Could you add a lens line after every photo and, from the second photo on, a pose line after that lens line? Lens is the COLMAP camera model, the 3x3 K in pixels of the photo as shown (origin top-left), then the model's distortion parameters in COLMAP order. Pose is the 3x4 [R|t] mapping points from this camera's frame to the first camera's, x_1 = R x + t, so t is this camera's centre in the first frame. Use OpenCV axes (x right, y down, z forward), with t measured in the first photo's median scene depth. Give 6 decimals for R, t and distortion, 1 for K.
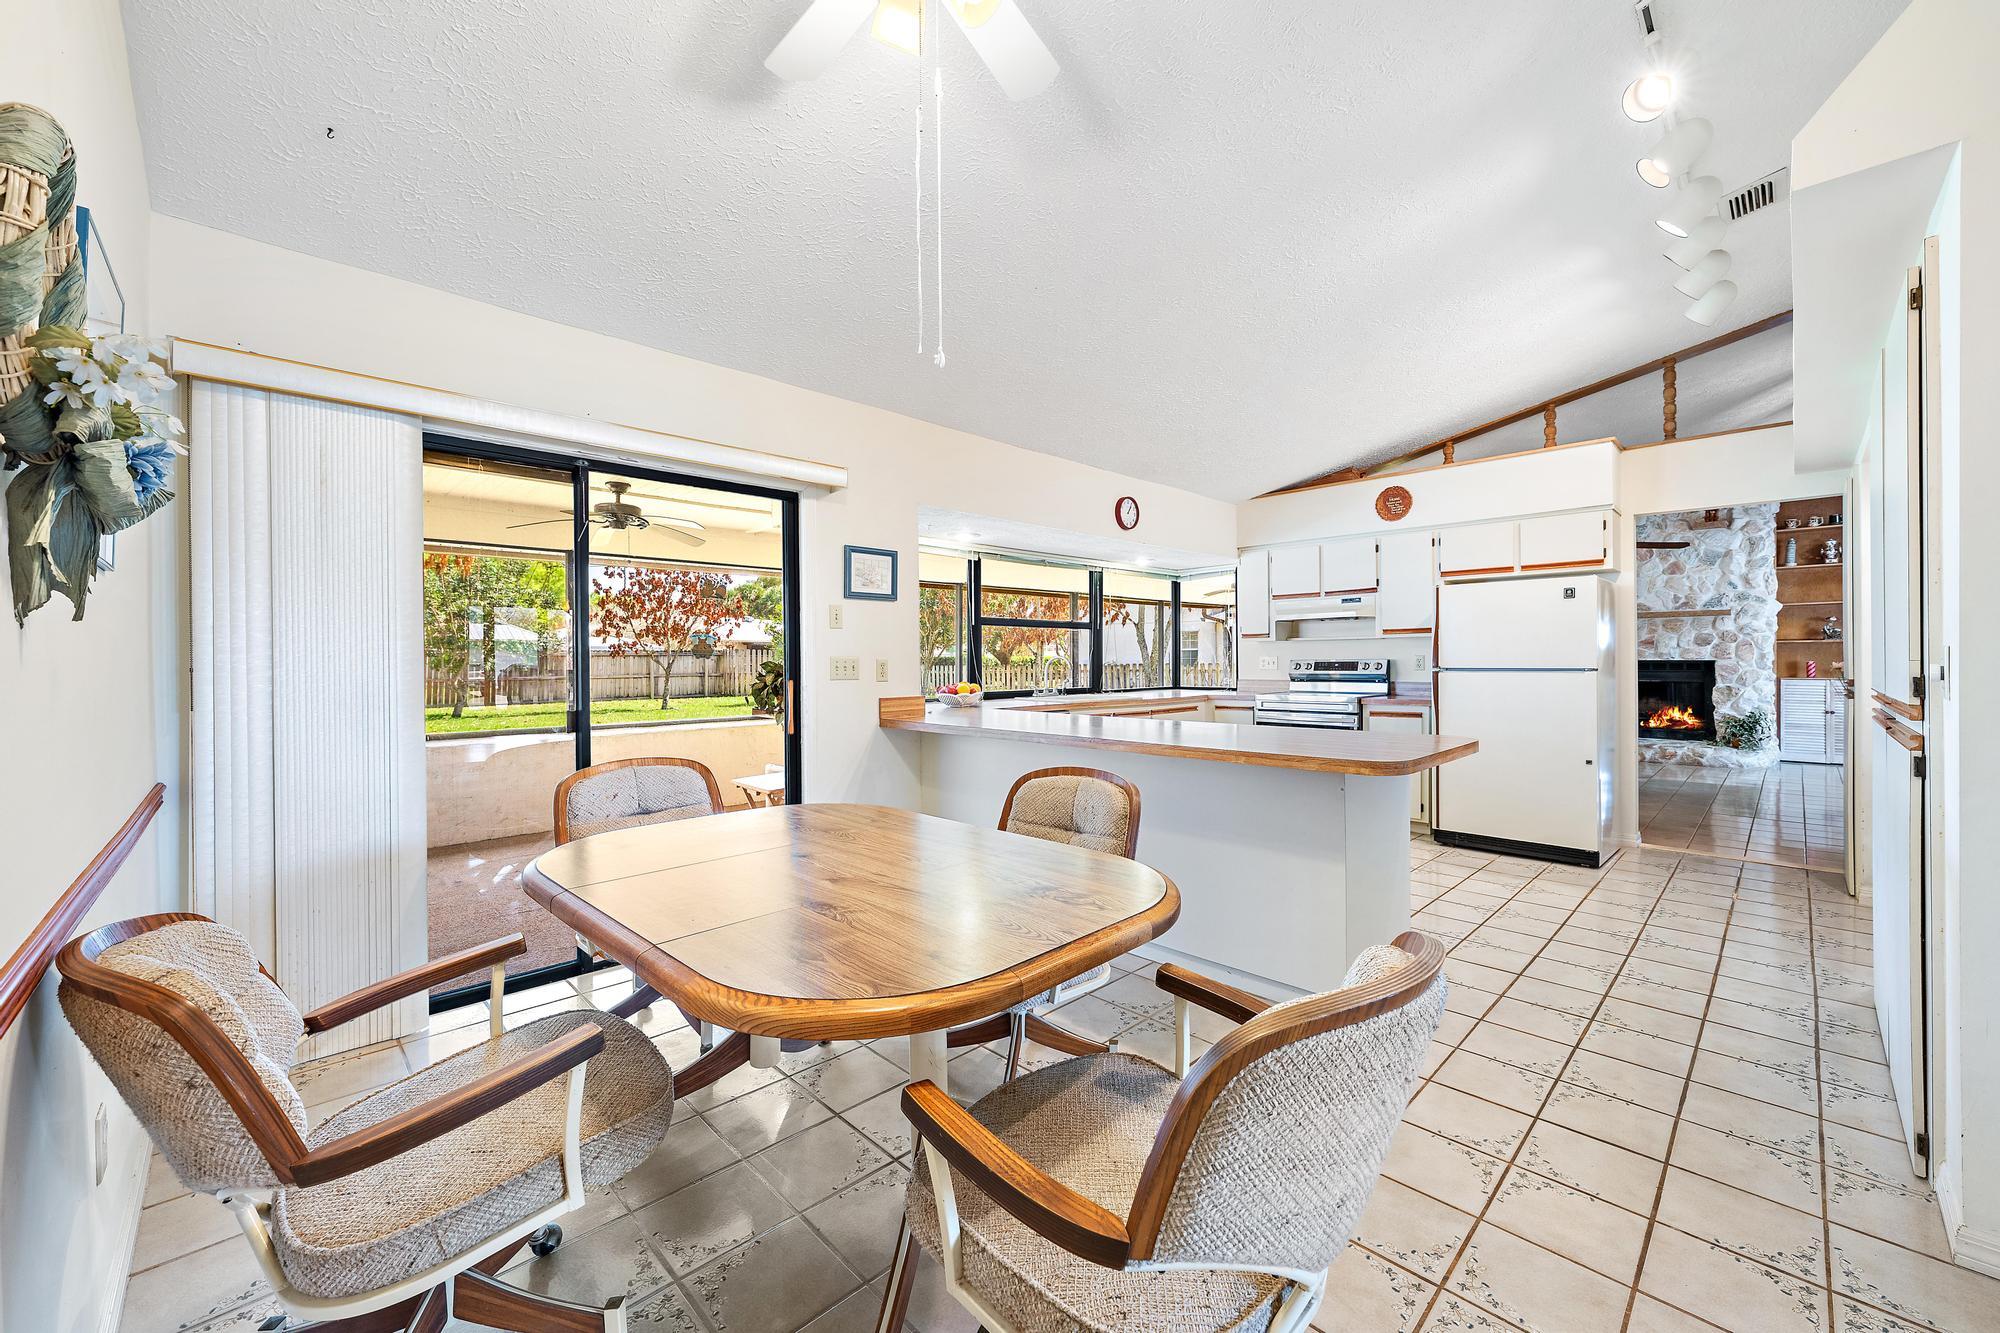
lens RADIAL K [[781.3, 0, 997.8], [0, 781.3, 665.1], [0, 0, 1]] dist [0.001005, -0.000041]
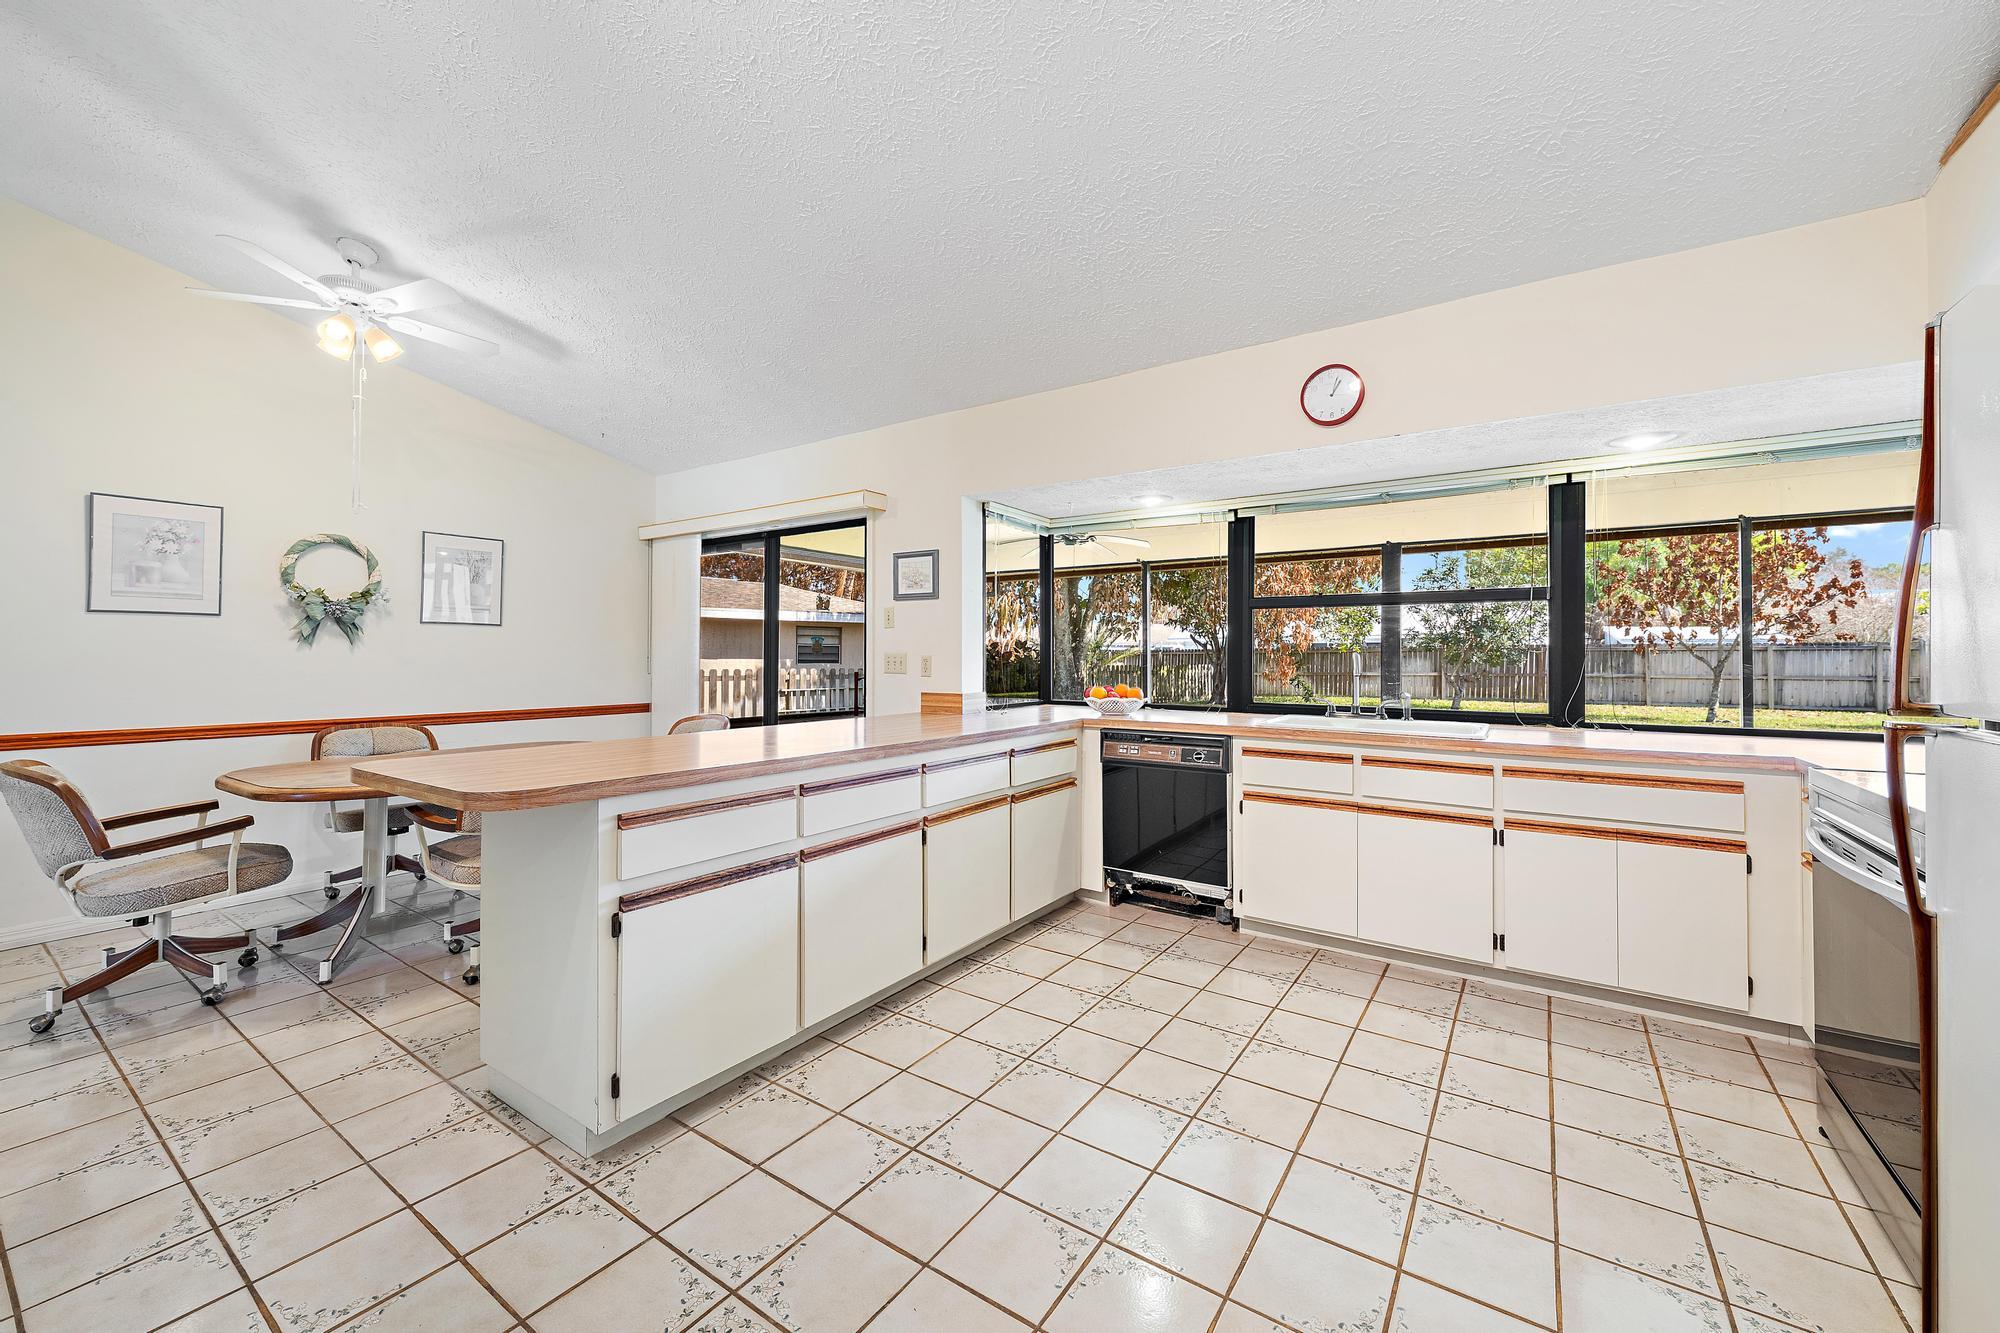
lens RADIAL K [[781.3, 0, 1003.7], [0, 781.3, 649.5], [0, 0, 1]] dist [0.001005, -0.000041]
pose [[0.195799, -0.001640, -0.980643, 0.486283], [-0.010894, 0.999933, -0.003847, -0.006725], [0.980584, 0.011436, 0.195768, 0.486604]]
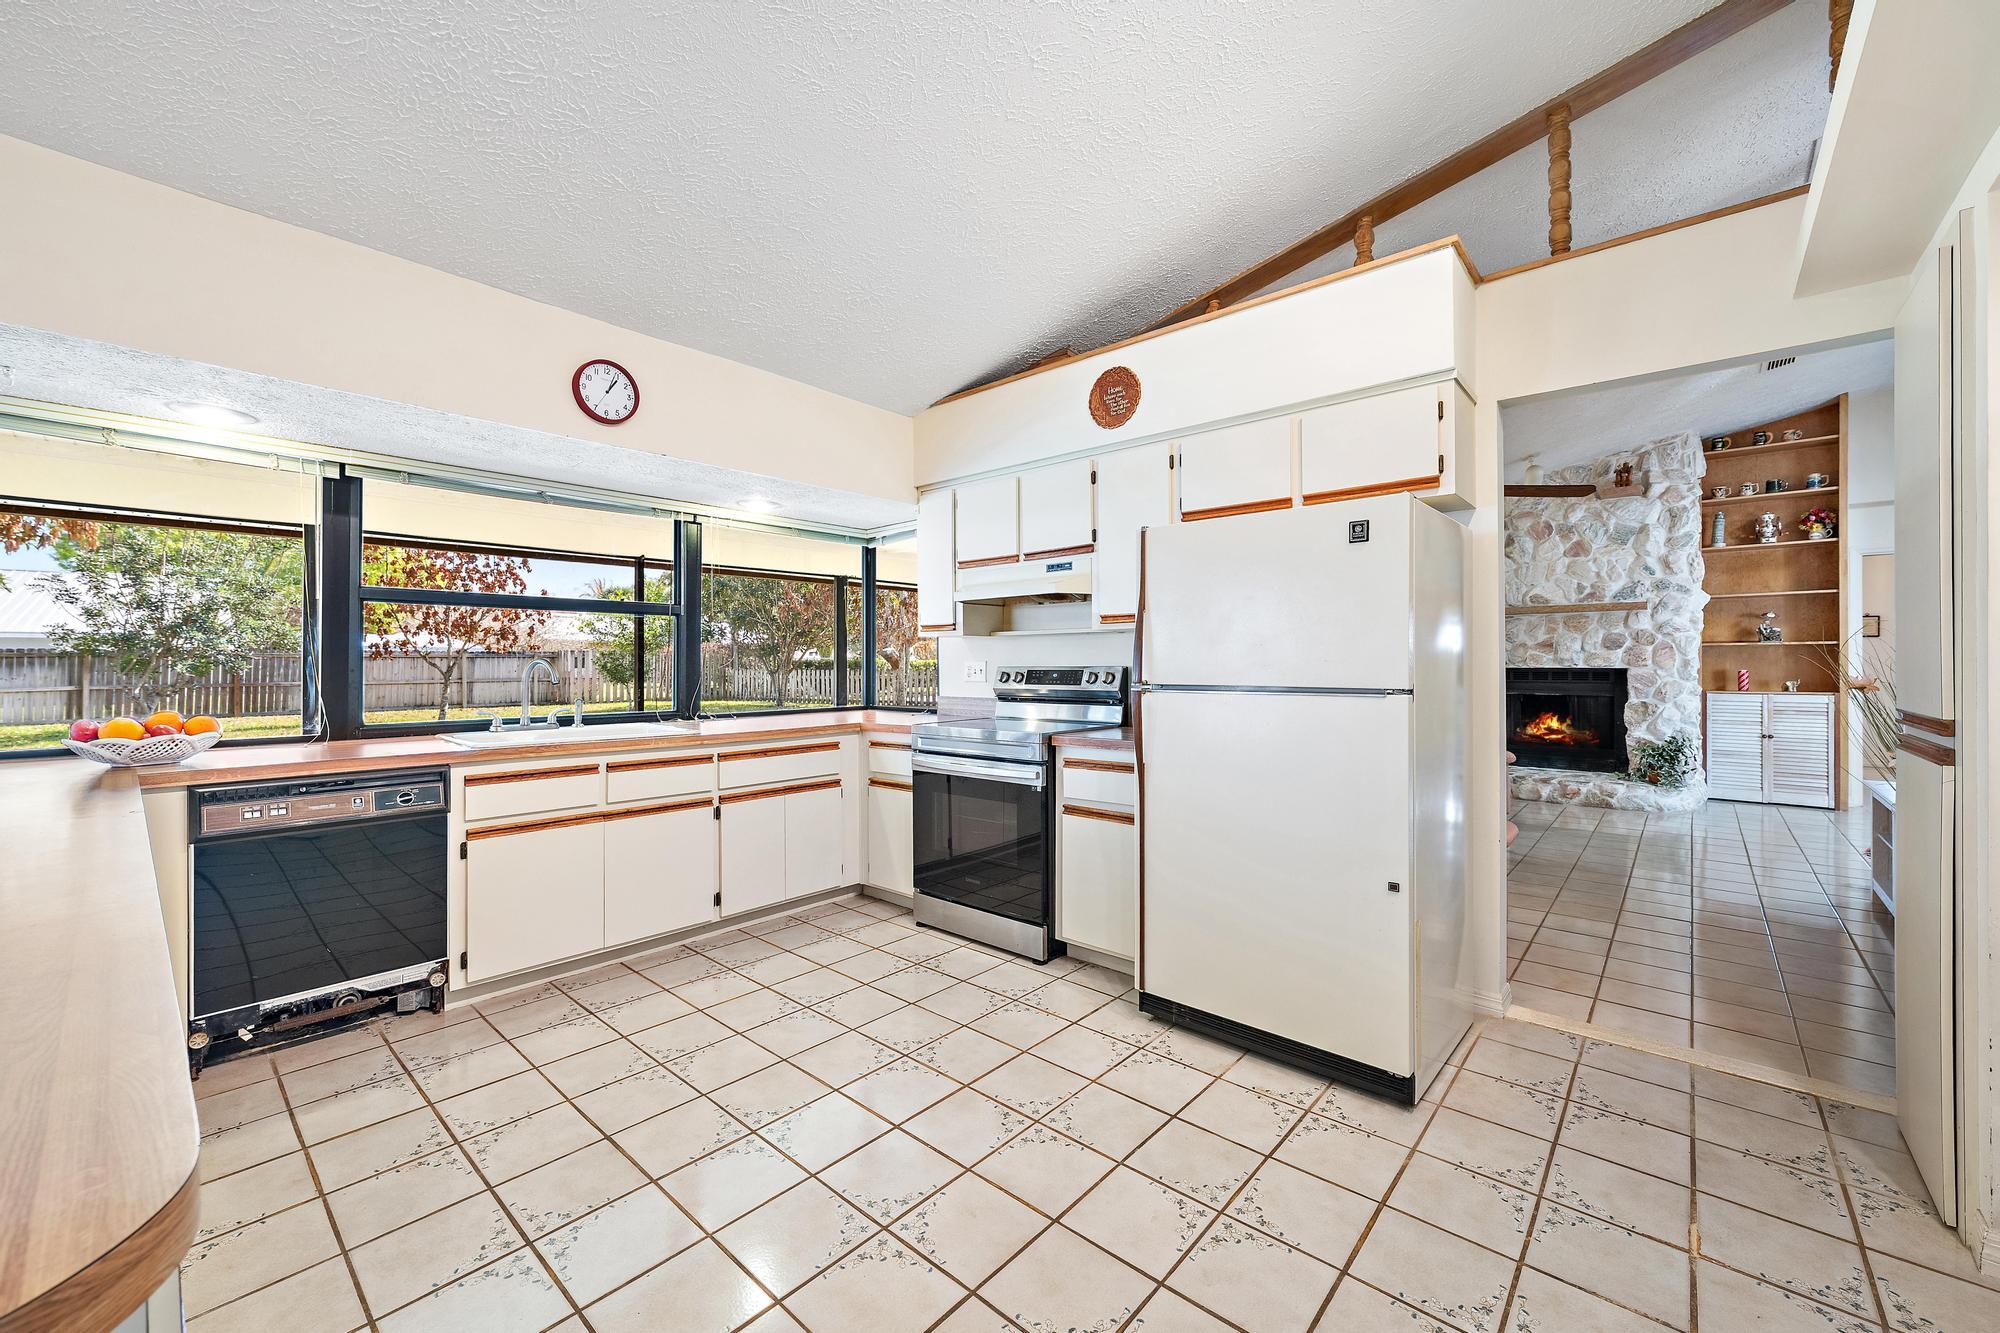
lens RADIAL K [[781.3, 0, 1002.9], [0, 781.3, 665.8], [0, 0, 1]] dist [0.001005, -0.000041]
pose [[0.997243, 0.003363, 0.074134, 0.291068], [-0.003098, 0.999988, -0.003695, -0.004385], [-0.074146, 0.003456, 0.997241, 0.327598]]
